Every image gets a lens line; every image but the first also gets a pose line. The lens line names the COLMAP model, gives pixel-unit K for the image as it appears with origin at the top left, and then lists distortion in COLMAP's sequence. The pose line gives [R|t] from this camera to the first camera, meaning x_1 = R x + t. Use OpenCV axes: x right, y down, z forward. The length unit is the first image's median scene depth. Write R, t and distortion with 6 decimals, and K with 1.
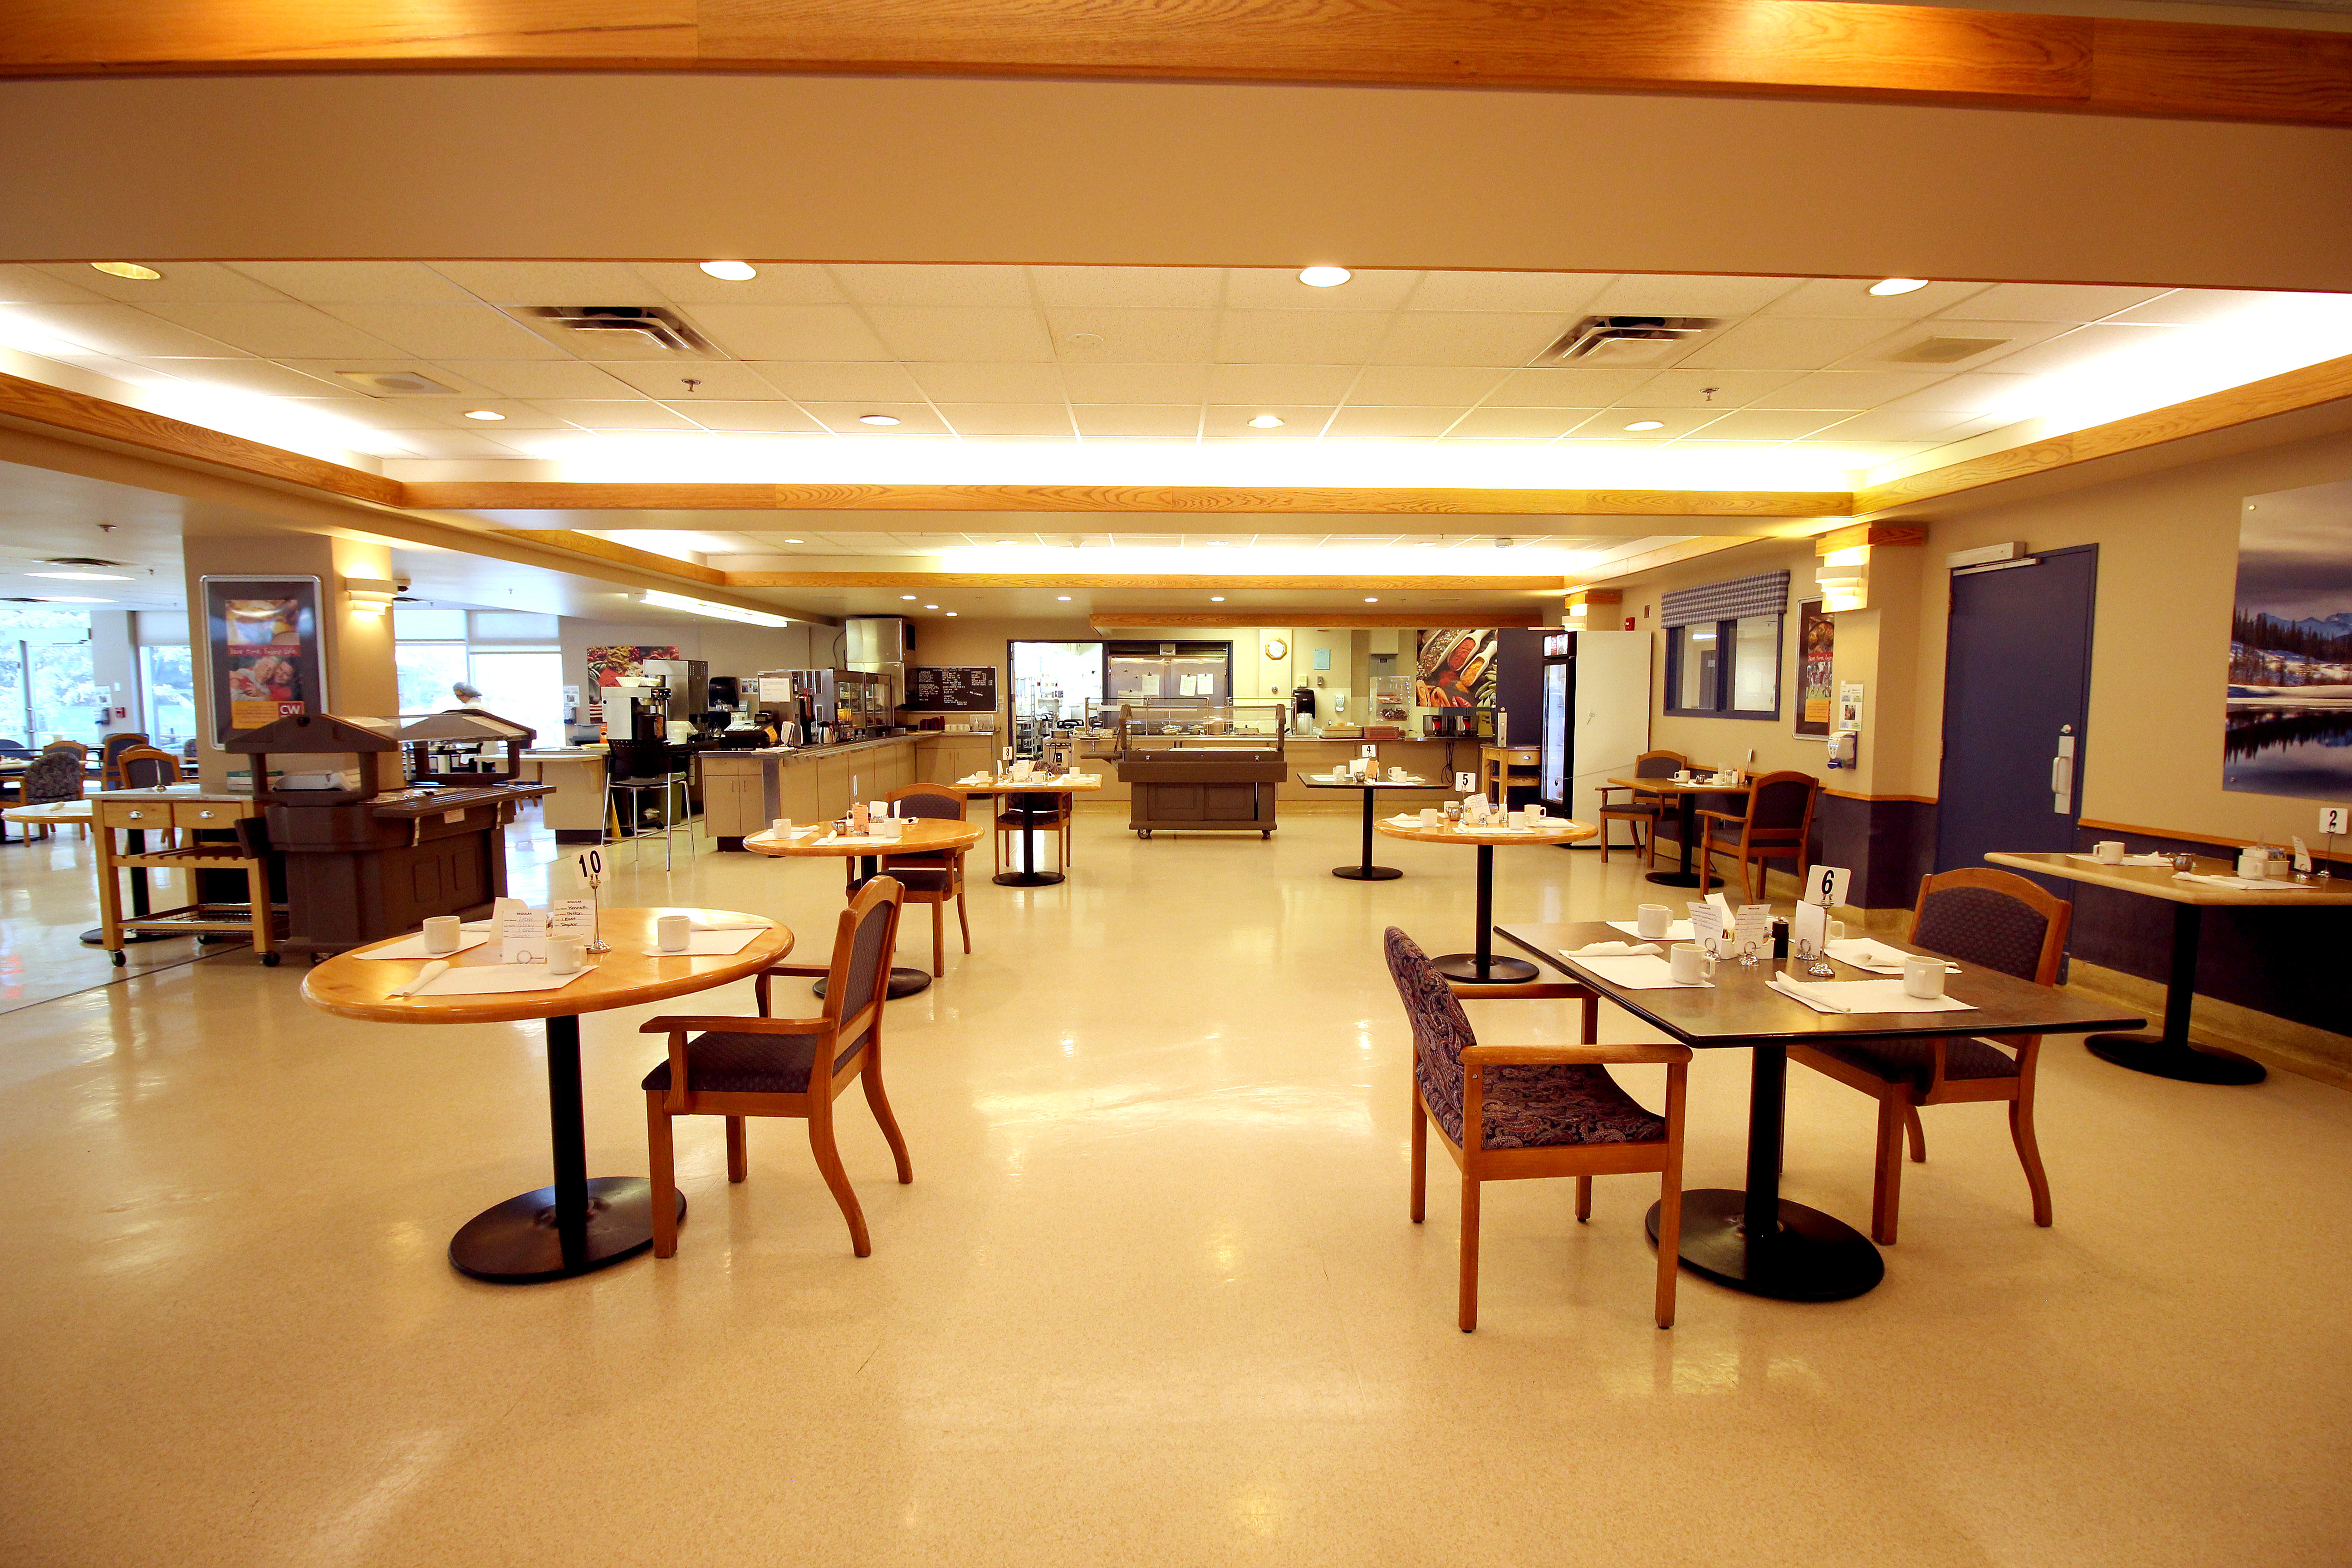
lens RADIAL K [[1088.7, 0, 1190.8], [0, 1088.7, 783.2], [0, 0, 1]] dist [0.000209, -0.013218]
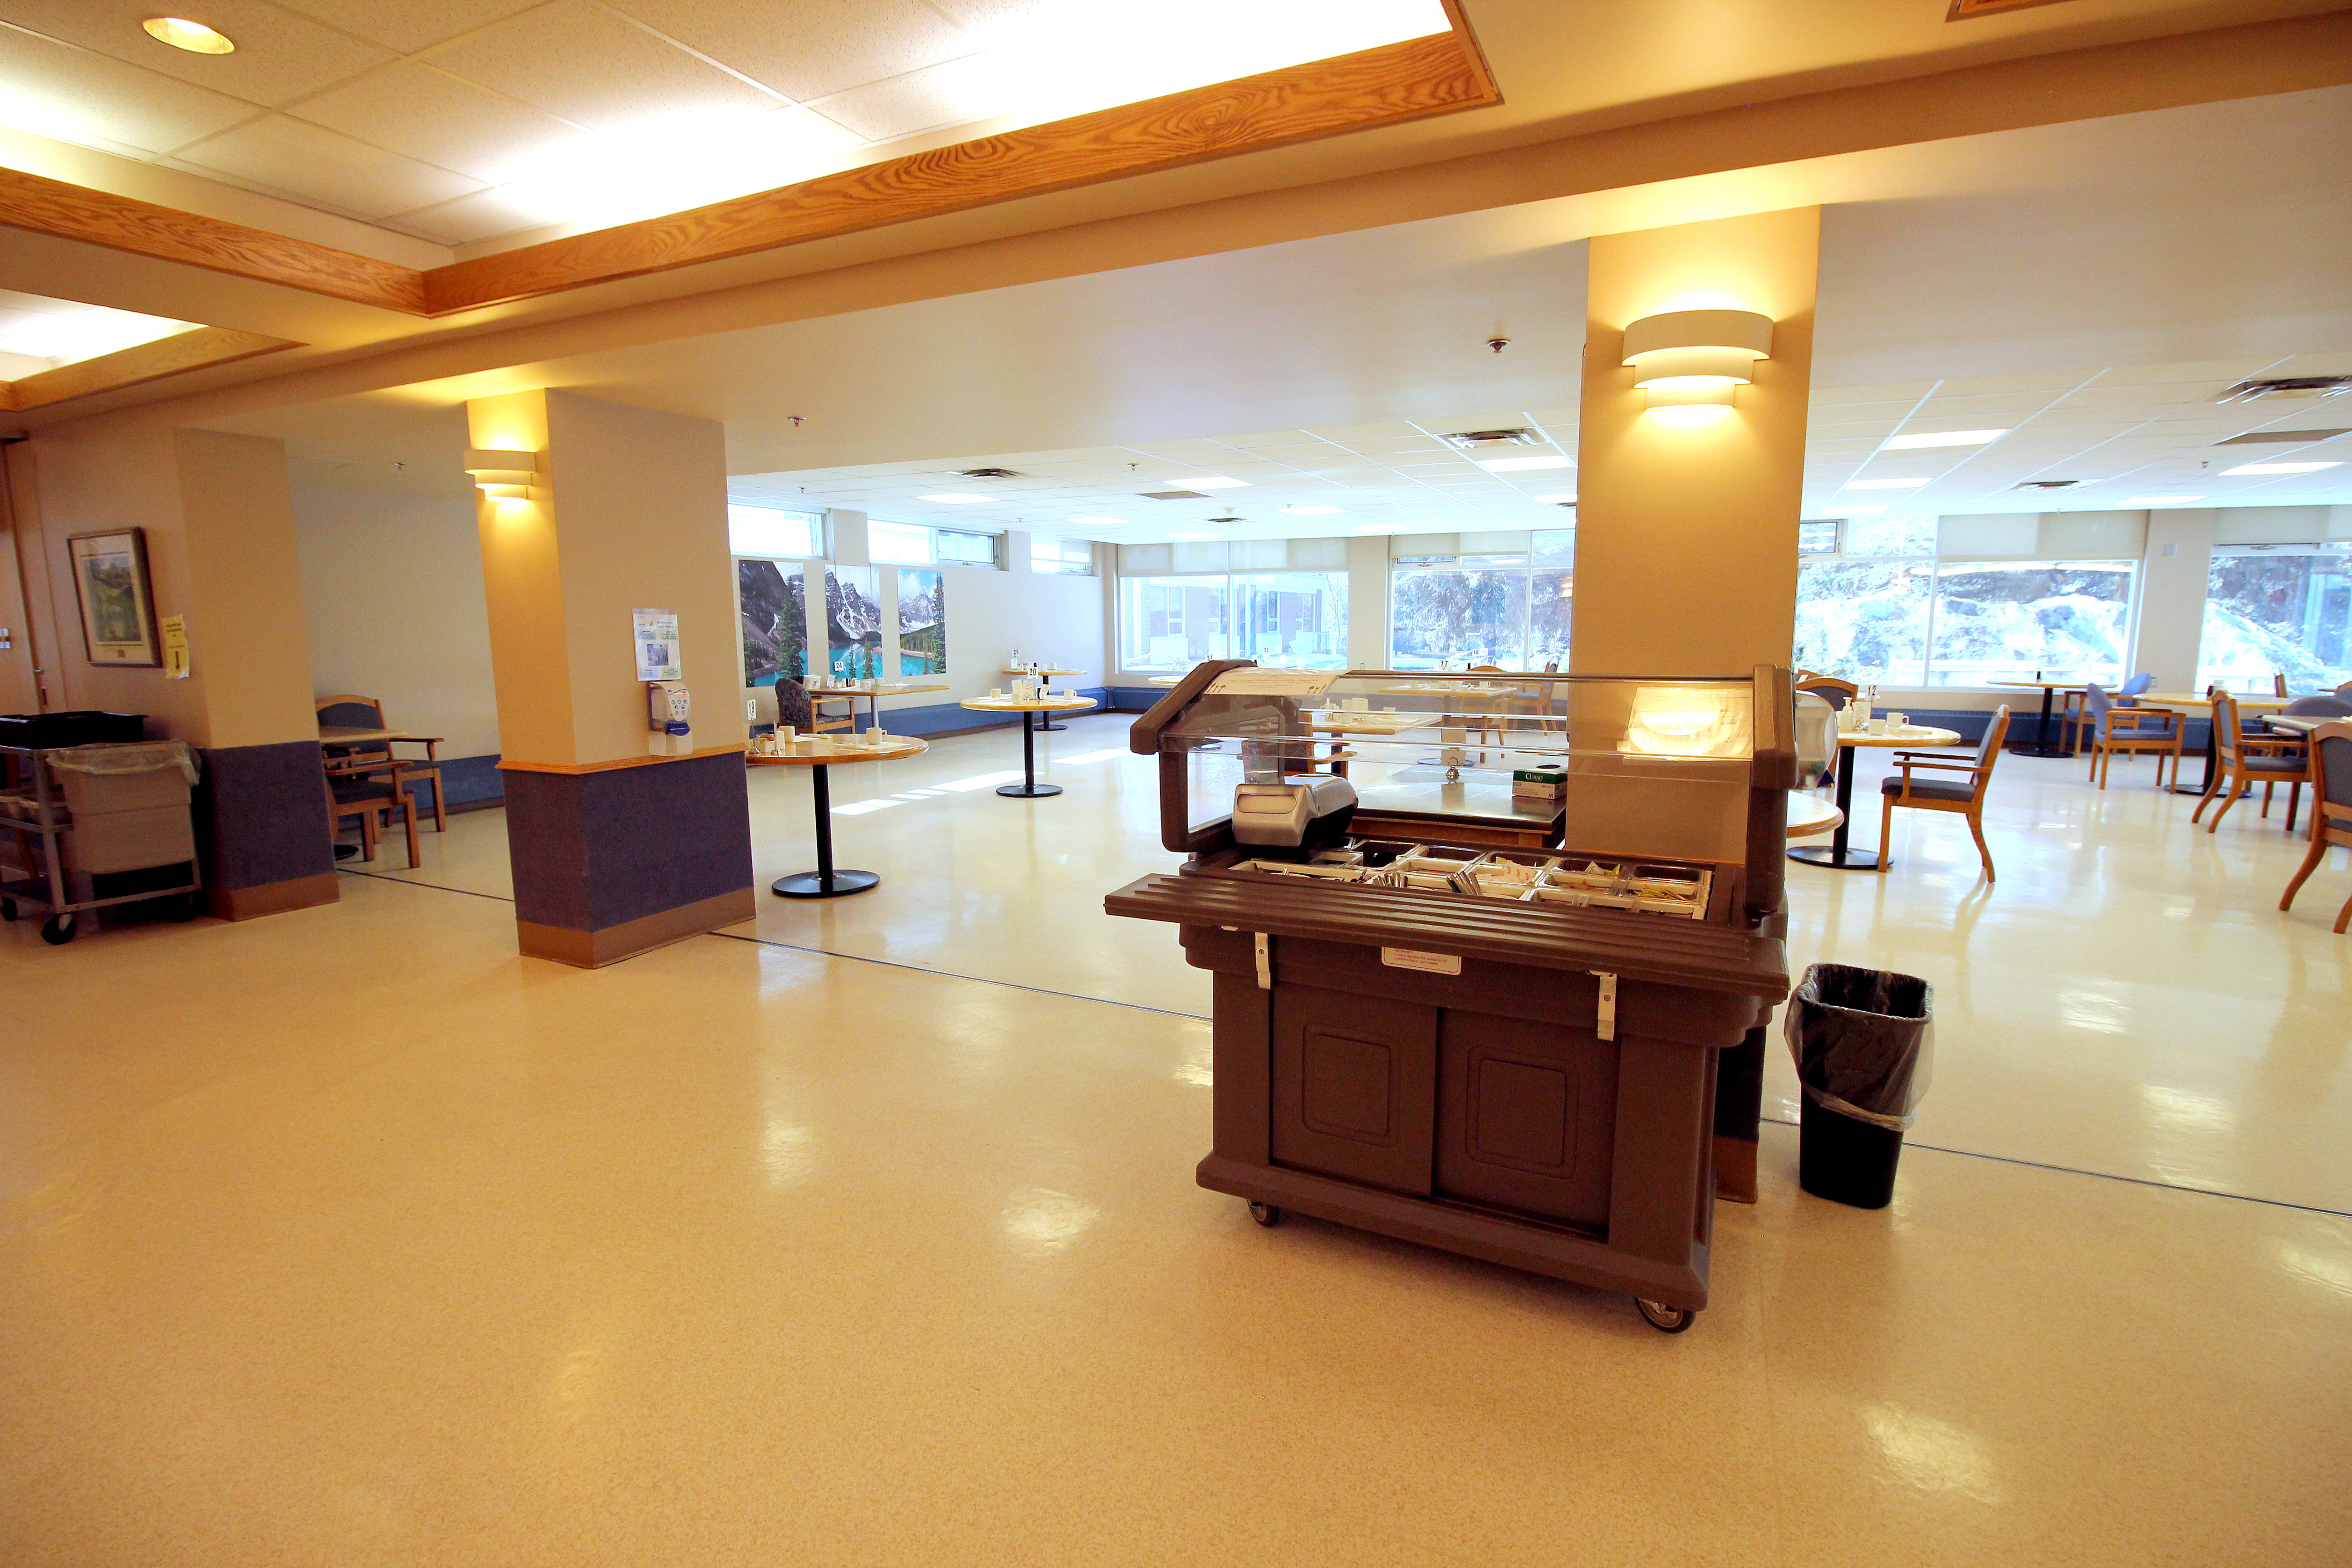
lens RADIAL K [[1088.7, 0, 1194.7], [0, 1088.7, 781.9], [0, 0, 1]] dist [0.000209, -0.013218]
pose [[-0.456996, 0.130779, -0.879802, -0.188002], [-0.071484, 0.980532, 0.182883, -0.050721], [0.886592, 0.146468, -0.438751, 0.621368]]
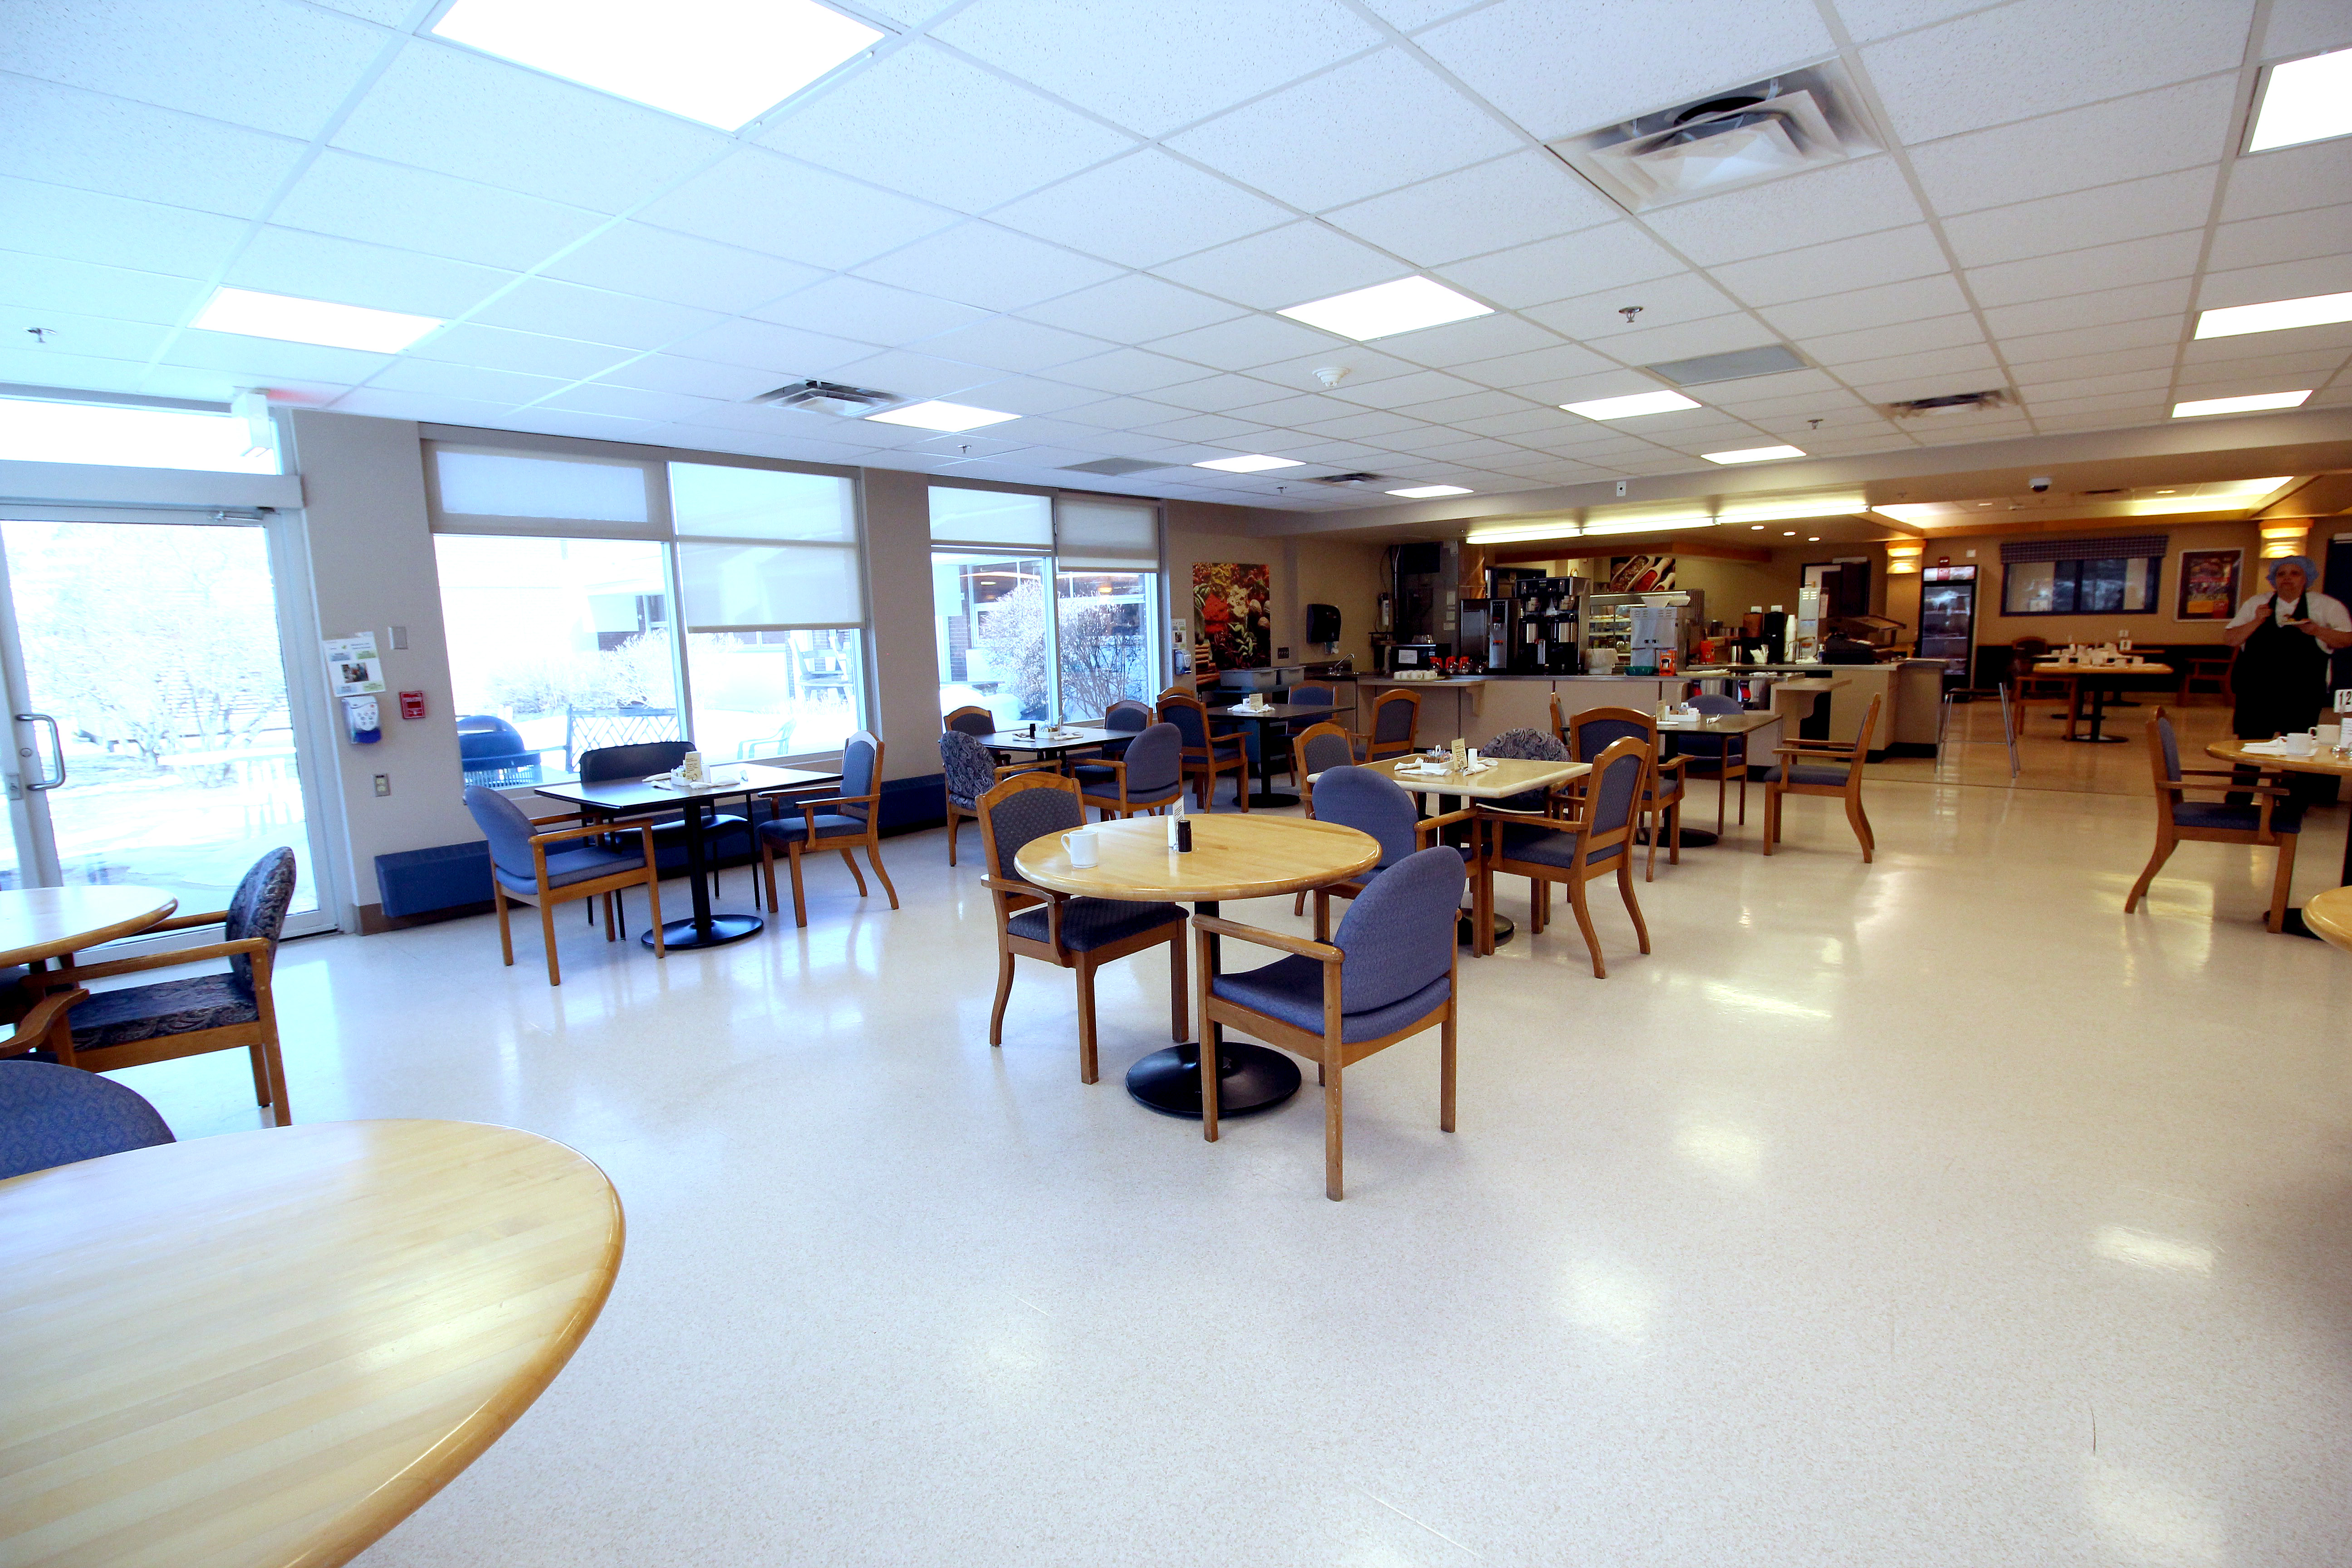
lens RADIAL K [[1088.7, 0, 1188.7], [0, 1088.7, 791.2], [0, 0, 1]] dist [0.000209, -0.013218]
pose [[0.680354, -0.130410, 0.721188, -1.520363], [0.090314, 0.991460, 0.094082, -0.060217], [-0.727298, 0.001124, 0.686321, 0.702300]]
